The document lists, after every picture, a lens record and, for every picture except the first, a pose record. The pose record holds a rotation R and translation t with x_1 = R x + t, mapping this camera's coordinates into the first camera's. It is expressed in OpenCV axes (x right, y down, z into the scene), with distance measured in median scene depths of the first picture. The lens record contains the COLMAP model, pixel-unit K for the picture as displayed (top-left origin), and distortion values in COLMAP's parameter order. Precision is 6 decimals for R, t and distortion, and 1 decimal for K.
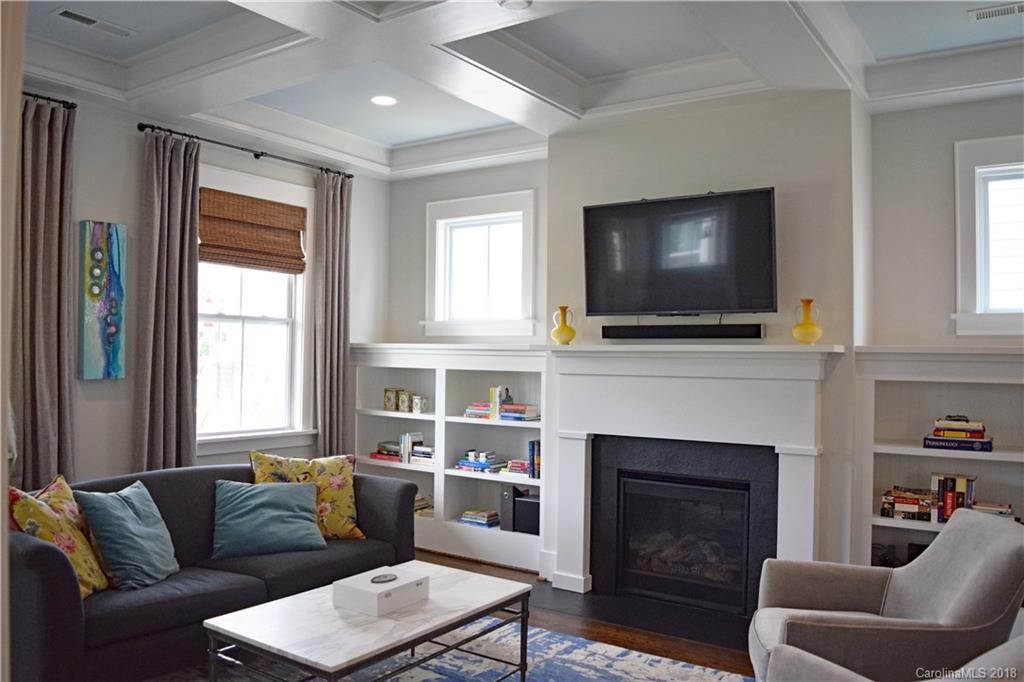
lens RADIAL K [[798.5, 0, 511.2], [0, 798.5, 344.5], [0, 0, 1]] dist [-0.078151, -0.007018]
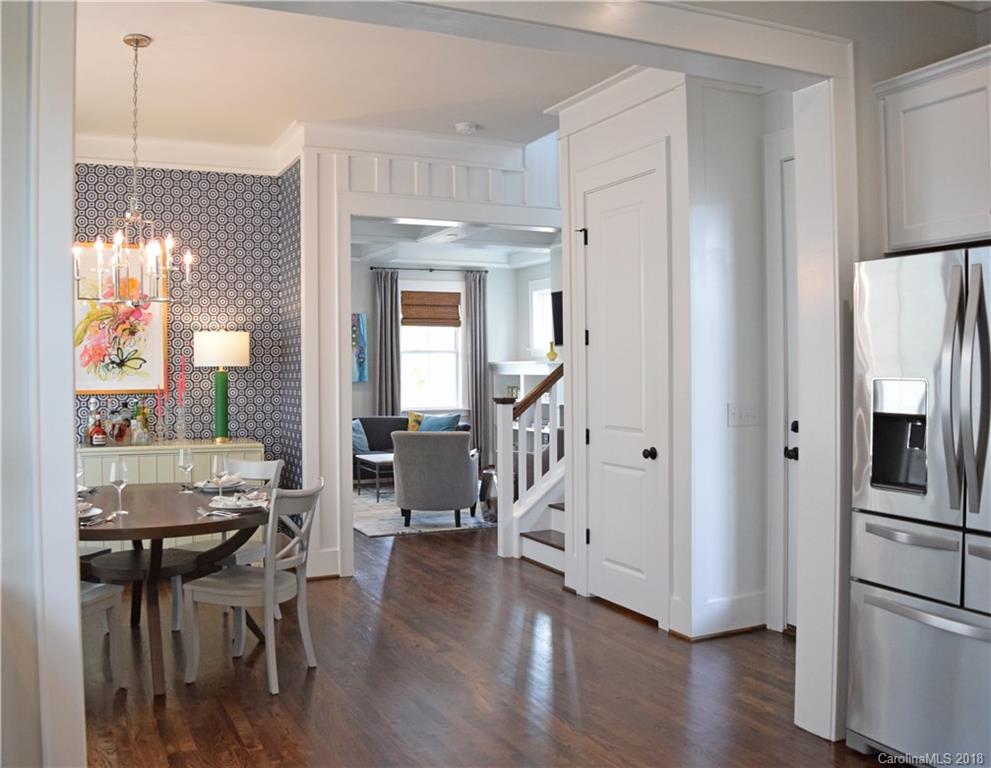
lens RADIAL K [[883.2, 0, 494.7], [0, 883.2, 377.4], [0, 0, 1]] dist [-0.133549, -0.011652]
pose [[0.868060, -0.018115, -0.496129, 1.073208], [0.029623, 0.999443, 0.015338, 0.004008], [0.495575, -0.028012, 0.868113, -1.014560]]
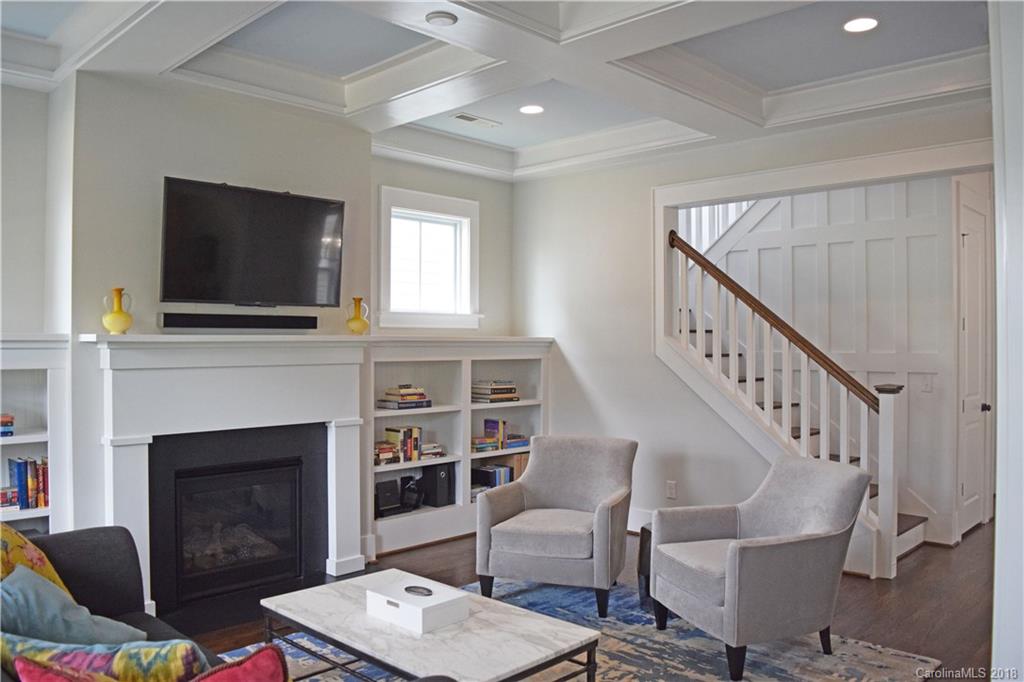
lens RADIAL K [[798.5, 0, 484.8], [0, 798.5, 343.7], [0, 0, 1]] dist [-0.078151, -0.007018]
pose [[0.196862, -0.015429, 0.980310, -0.683207], [-0.008579, 0.999811, 0.017459, -0.007816], [-0.980394, -0.011847, 0.196693, 0.480653]]
